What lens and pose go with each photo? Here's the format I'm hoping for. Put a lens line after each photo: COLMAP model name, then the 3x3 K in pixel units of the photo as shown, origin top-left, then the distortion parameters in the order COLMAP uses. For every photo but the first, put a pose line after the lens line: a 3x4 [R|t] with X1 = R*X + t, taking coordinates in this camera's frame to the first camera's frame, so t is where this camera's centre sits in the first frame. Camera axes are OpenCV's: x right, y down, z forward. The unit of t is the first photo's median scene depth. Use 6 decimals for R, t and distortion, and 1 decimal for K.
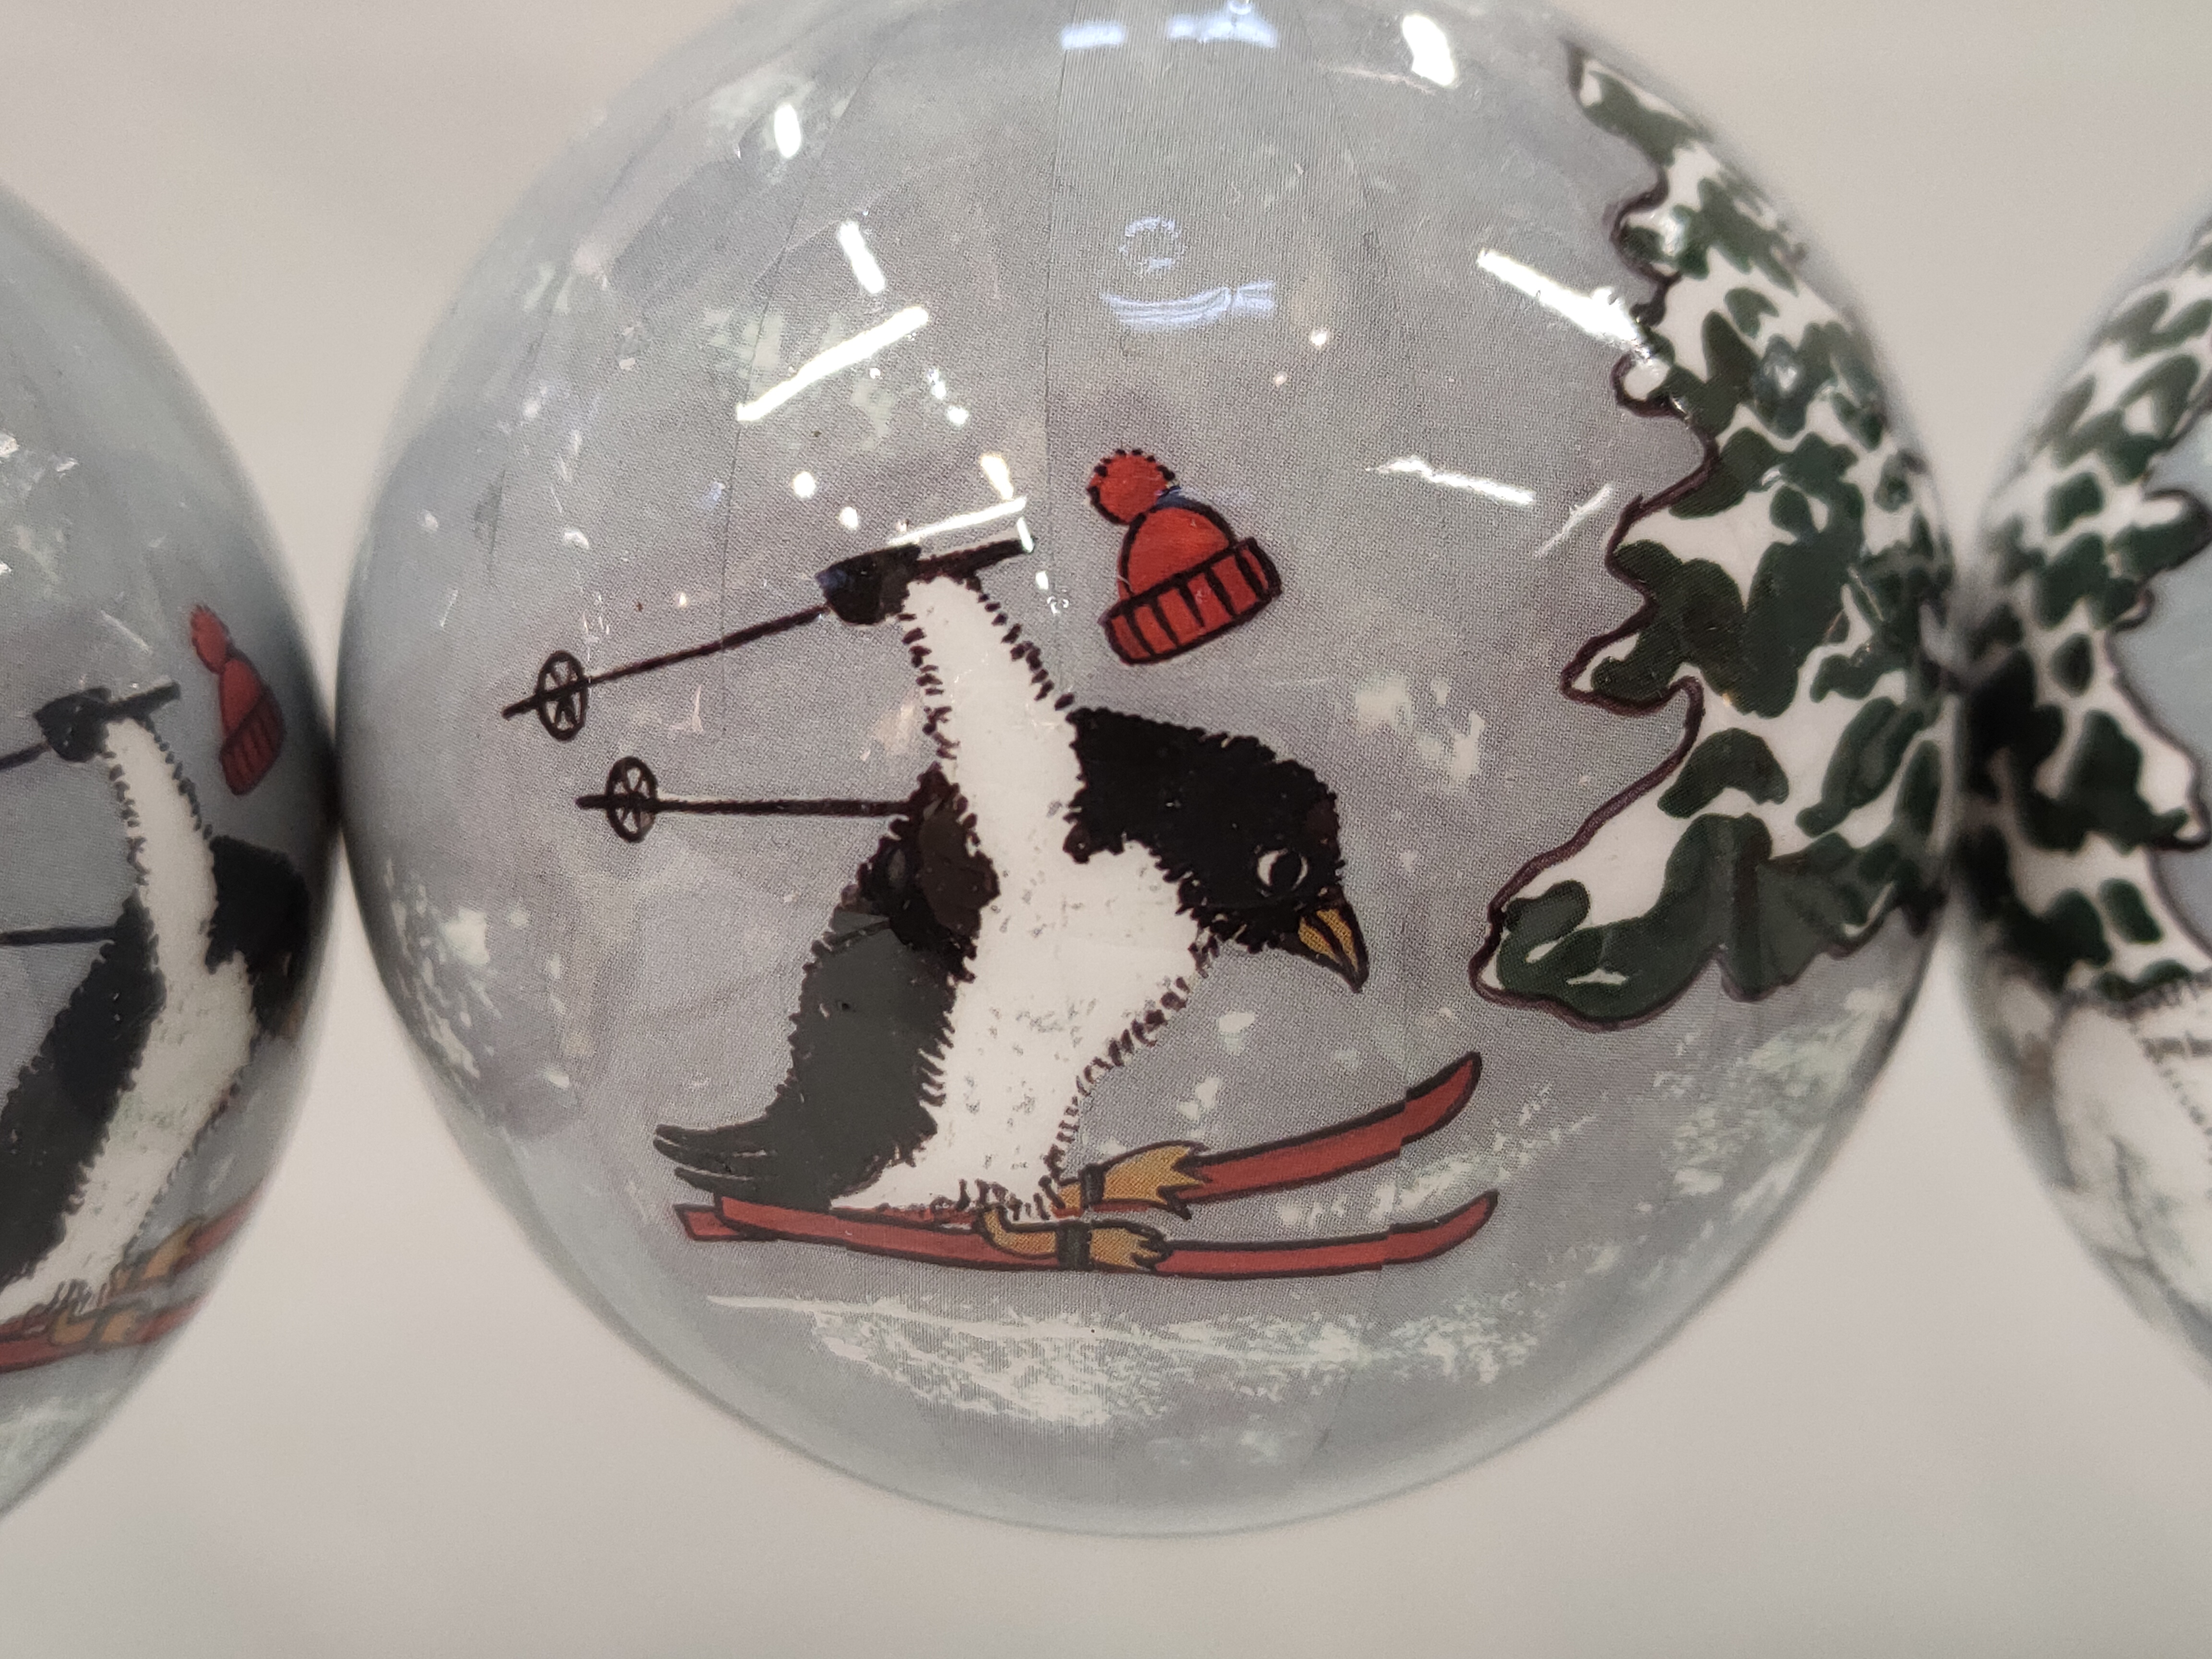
lens RADIAL K [[3775.4, 0, 1106.0], [0, 3775.4, 829.5], [0, 0, 1]] dist [-0.034366, 0.170659]
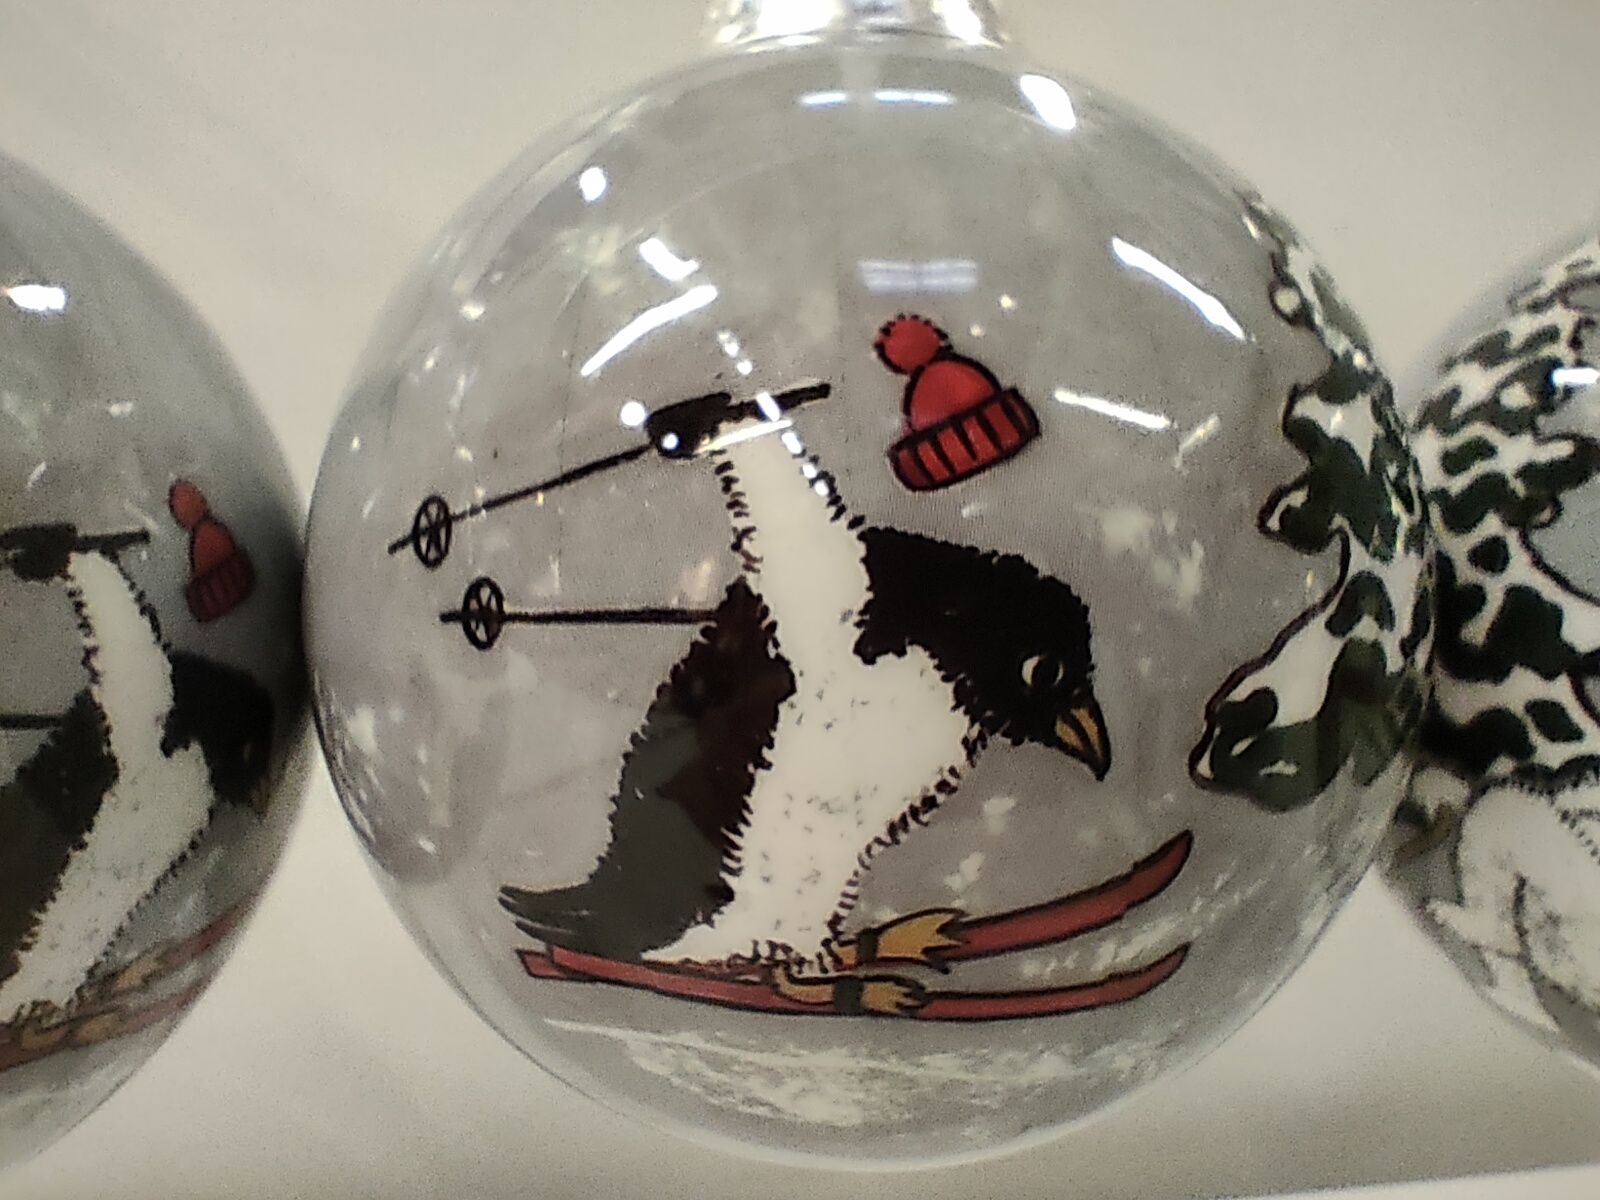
lens RADIAL K [[1061.7, 0, 777.1], [0, 1061.7, 598.0], [0, 0, 1]] dist [0.002473, -0.065979]
pose [[0.999075, 0.013170, 0.040942, -0.046267], [-0.008402, 0.993384, -0.114531, 0.025205], [-0.042179, 0.114081, 0.992576, 0.662671]]
